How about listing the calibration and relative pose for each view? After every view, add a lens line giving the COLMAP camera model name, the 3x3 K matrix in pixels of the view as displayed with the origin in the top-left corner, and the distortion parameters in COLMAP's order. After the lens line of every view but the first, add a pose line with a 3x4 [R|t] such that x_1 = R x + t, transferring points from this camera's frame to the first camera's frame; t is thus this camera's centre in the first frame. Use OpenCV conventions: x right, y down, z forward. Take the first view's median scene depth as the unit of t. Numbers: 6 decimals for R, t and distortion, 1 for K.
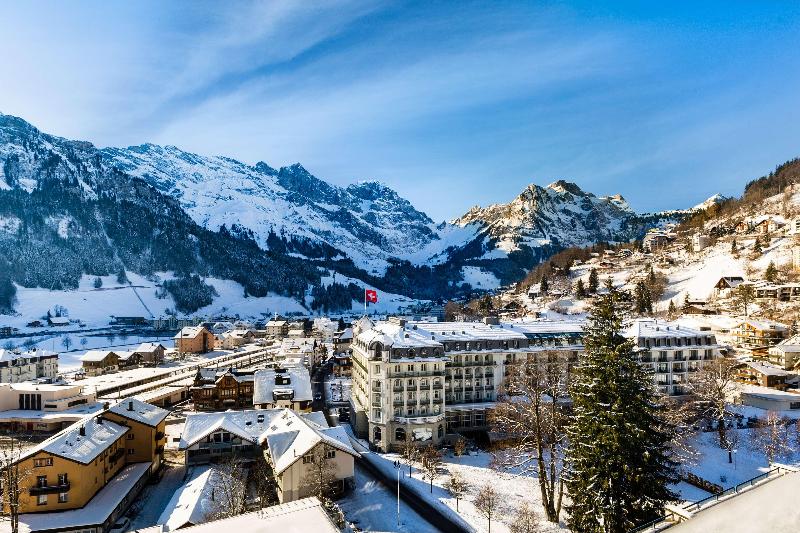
lens RADIAL K [[407.3, 0, 384.8], [0, 407.3, 297.8], [0, 0, 1]] dist [0.000943, 0.000103]
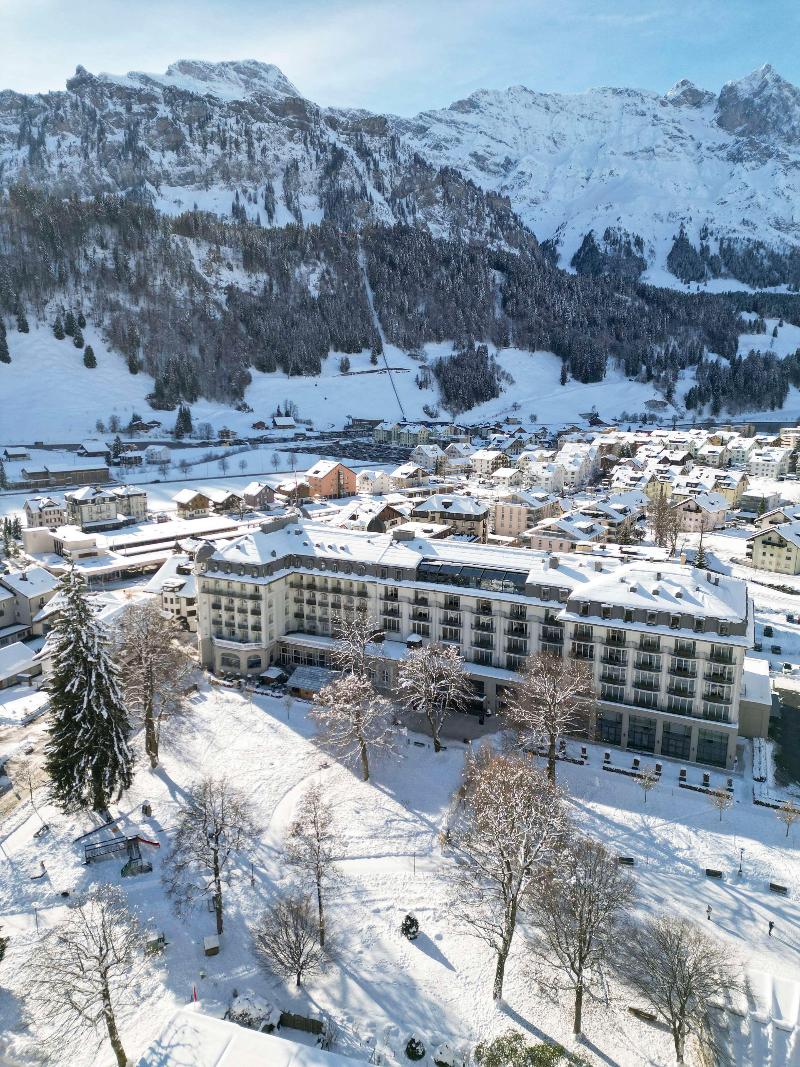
lens RADIAL K [[740.9, 0, 401.2], [0, 740.9, 536.3], [0, 0, 1]] dist [0.044162, -0.019030]
pose [[0.800523, 0.138549, -0.583067, 0.035166], [-0.004318, 0.974218, 0.225567, -0.007896], [0.599287, -0.178054, 0.780482, 0.000604]]
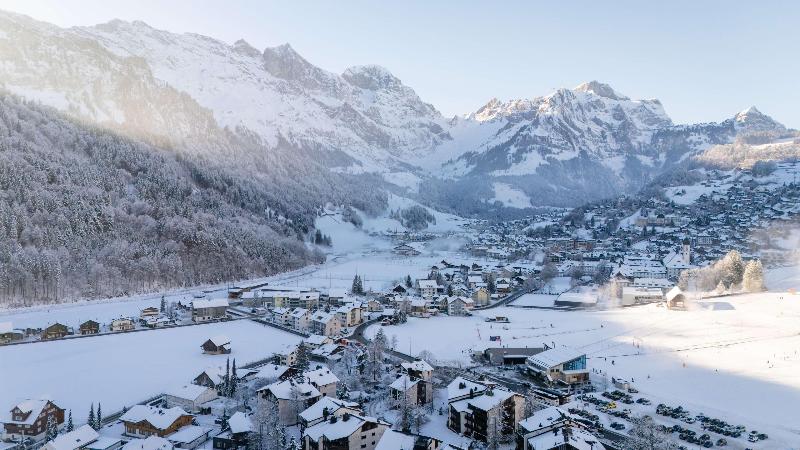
lens RADIAL K [[616.9, 0, 402.8], [0, 616.9, 226.3], [0, 0, 1]] dist [-0.011946, -0.009133]
pose [[0.993978, 0.014610, 0.108599, -0.142268], [-0.018967, 0.999052, 0.039193, -0.020267], [-0.107923, -0.041016, 0.993313, -0.354684]]
